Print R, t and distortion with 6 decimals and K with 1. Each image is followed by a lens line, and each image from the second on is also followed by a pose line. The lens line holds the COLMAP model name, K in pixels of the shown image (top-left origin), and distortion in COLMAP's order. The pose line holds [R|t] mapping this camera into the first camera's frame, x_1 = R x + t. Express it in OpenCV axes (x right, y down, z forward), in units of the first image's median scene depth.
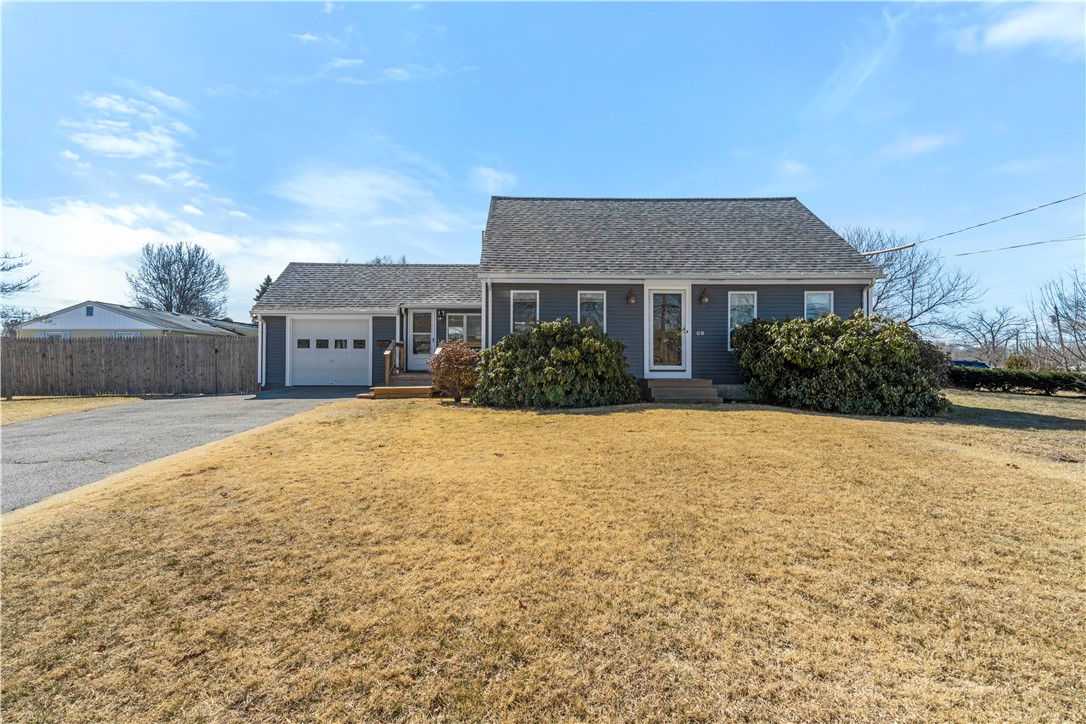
lens RADIAL K [[477.1, 0, 539.1], [0, 477.1, 357.3], [0, 0, 1]] dist [0.046222, -0.008035]
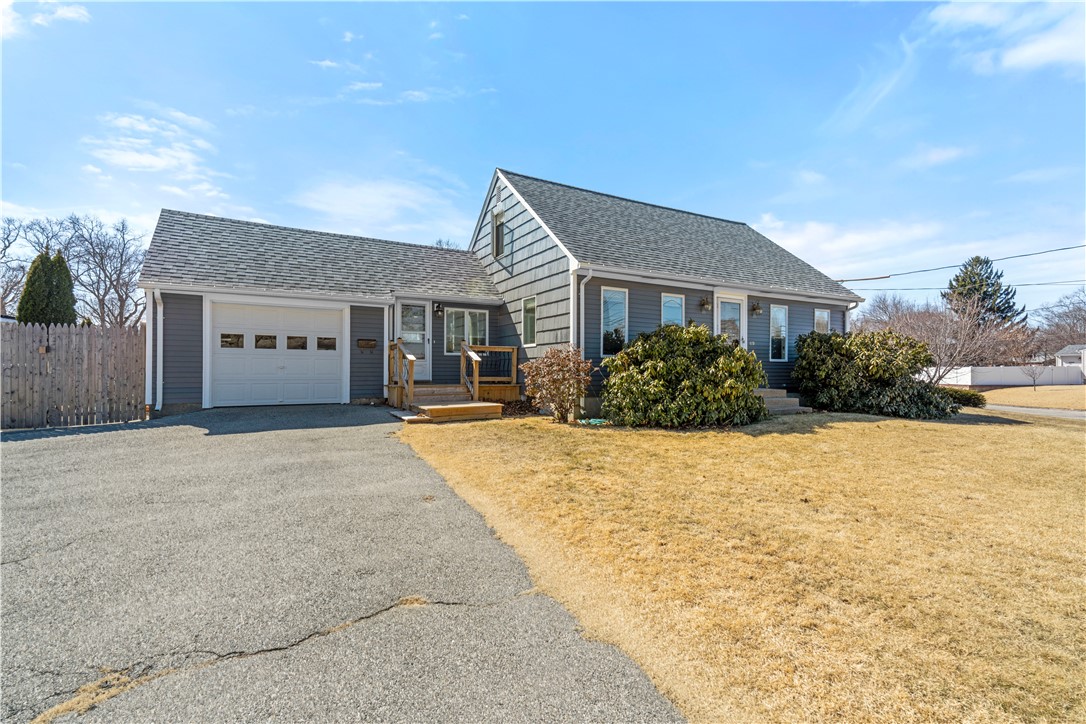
lens RADIAL K [[477.5, 0, 528.0], [0, 477.5, 367.3], [0, 0, 1]] dist [0.043822, -0.000522]
pose [[0.886222, 0.005264, 0.463231, -0.540679], [-0.011726, 0.999870, 0.011070, -0.005845], [-0.463113, -0.015242, 0.886168, 0.301986]]
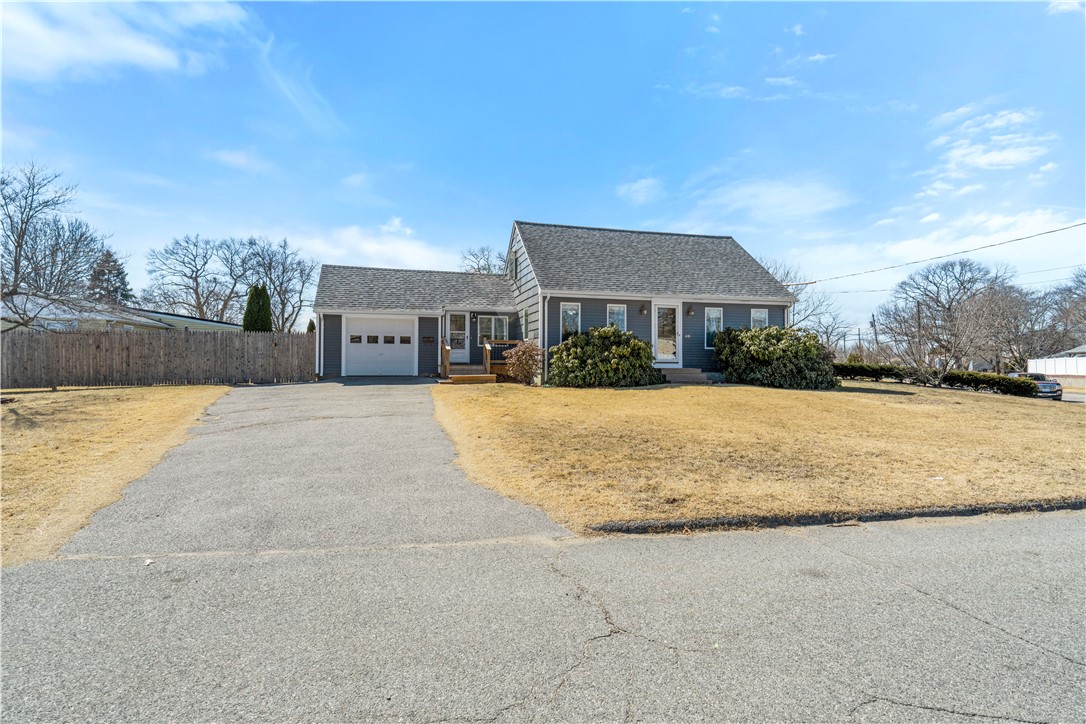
lens RADIAL K [[517.9, 0, 530.4], [0, 517.9, 358.3], [0, 0, 1]] dist [0.063455, 0.000184]
pose [[0.971219, 0.004512, 0.238147, -0.469006], [-0.006968, 0.999931, 0.009471, 0.003393], [-0.238088, -0.010858, 0.971183, -0.379571]]
